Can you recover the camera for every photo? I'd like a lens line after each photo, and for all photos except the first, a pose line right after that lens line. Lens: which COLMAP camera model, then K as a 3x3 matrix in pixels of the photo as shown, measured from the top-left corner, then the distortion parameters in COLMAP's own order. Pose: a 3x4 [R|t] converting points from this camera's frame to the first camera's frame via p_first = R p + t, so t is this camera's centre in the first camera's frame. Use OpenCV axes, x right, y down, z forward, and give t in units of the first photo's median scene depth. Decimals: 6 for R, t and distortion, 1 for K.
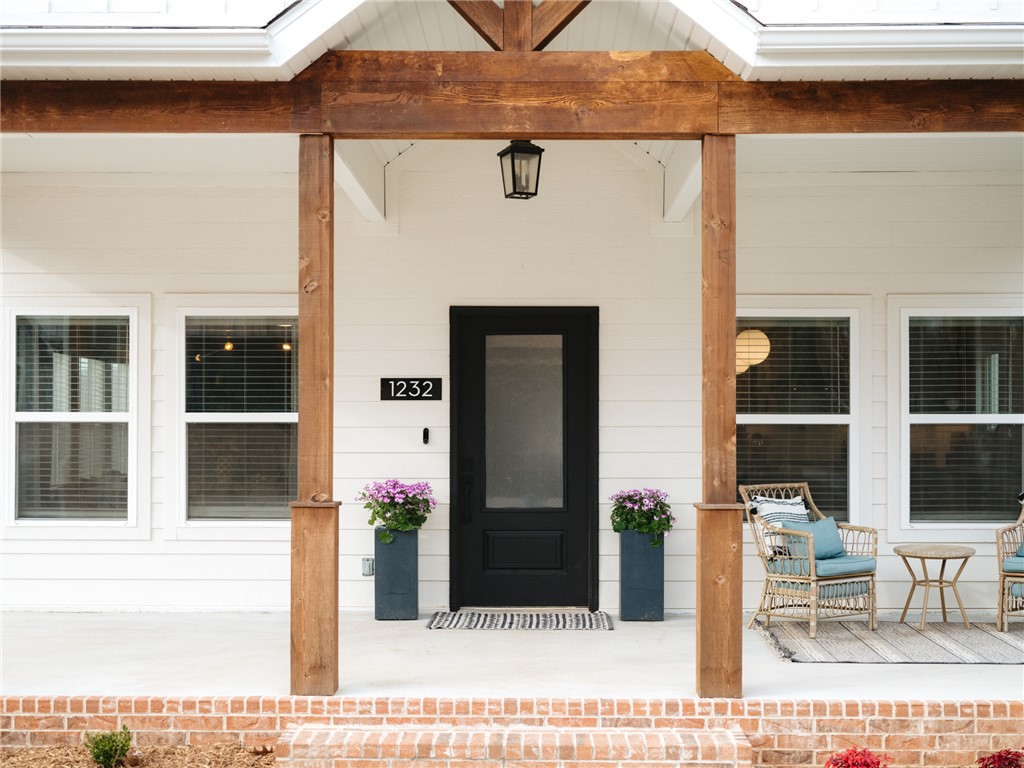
lens RADIAL K [[1459.5, 0, 512.0], [0, 1459.5, 384.0], [0, 0, 1]] dist [-0.003045, 0.001585]
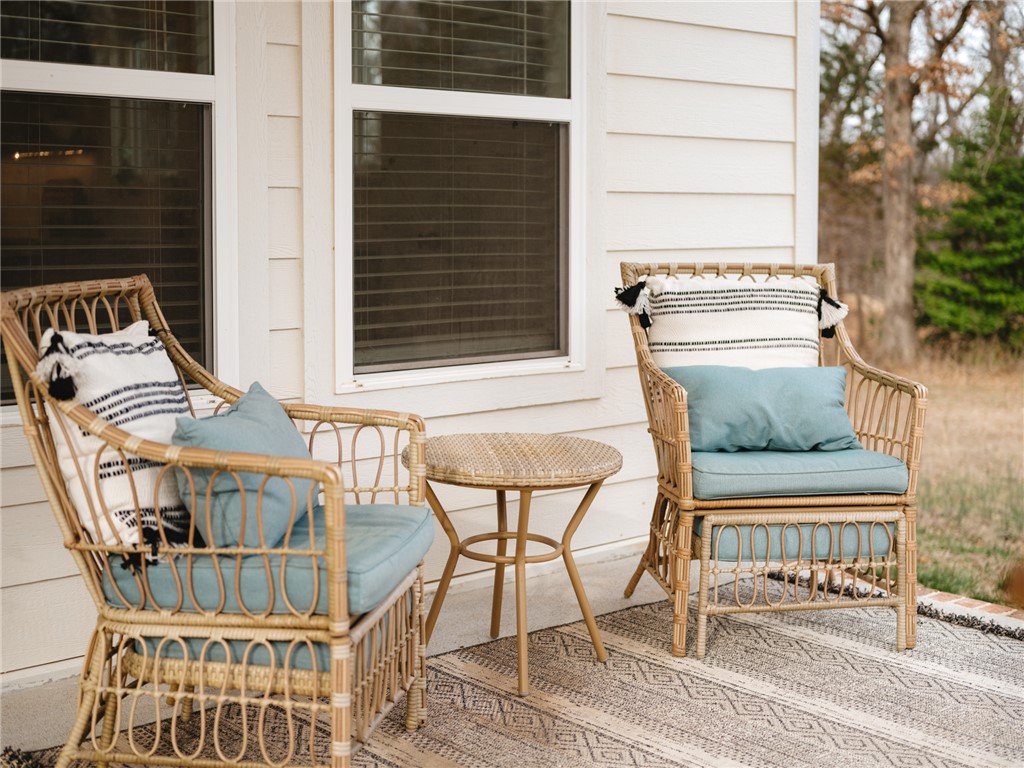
lens RADIAL K [[1459.5, 0, 512.0], [0, 1459.5, 384.0], [0, 0, 1]] dist [-0.003045, 0.001585]
pose [[0.740676, -0.081972, 0.666843, 0.049656], [-0.012583, 0.990663, 0.135754, 0.047931], [-0.671744, -0.108940, 0.732729, 0.725438]]
